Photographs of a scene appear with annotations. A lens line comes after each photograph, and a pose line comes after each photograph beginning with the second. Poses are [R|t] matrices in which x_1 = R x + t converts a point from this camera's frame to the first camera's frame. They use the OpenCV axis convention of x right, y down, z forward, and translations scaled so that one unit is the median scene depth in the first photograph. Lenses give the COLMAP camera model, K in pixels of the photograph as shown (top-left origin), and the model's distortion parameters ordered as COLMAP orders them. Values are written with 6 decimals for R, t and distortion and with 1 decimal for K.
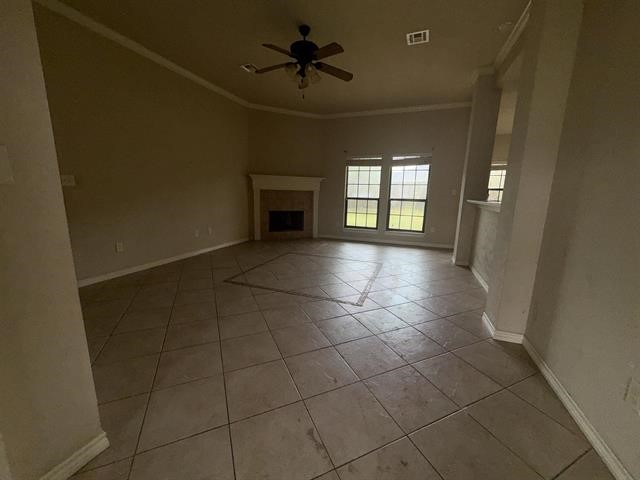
lens RADIAL K [[255.3, 0, 319.5], [0, 255.3, 240.5], [0, 0, 1]] dist [0.000284, 0.000735]
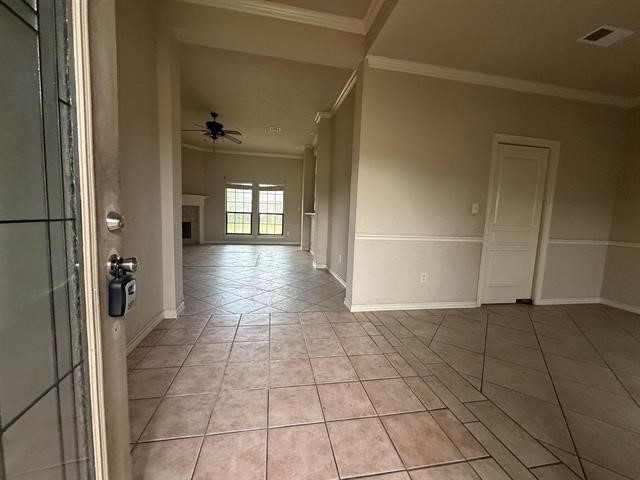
lens RADIAL K [[255.3, 0, 317.6], [0, 255.3, 237.2], [0, 0, 1]] dist [0.000284, 0.000735]
pose [[0.856260, -0.036856, 0.515229, -0.230812], [0.079347, 0.994998, -0.060691, 0.105286], [-0.510415, 0.092849, 0.854901, -0.468421]]
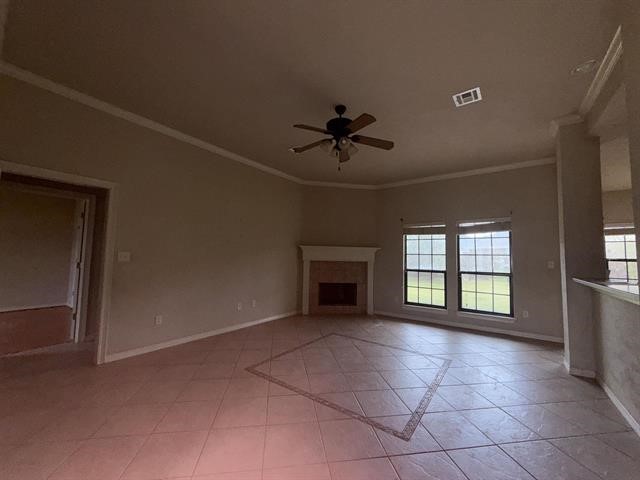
lens RADIAL K [[255.3, 0, 319.4], [0, 255.3, 239.8], [0, 0, 1]] dist [0.000284, 0.000735]
pose [[0.964493, -0.019484, -0.263390, 0.068696], [-0.049025, 0.966736, -0.251033, -0.039452], [0.259519, 0.255032, 0.931455, 0.099640]]
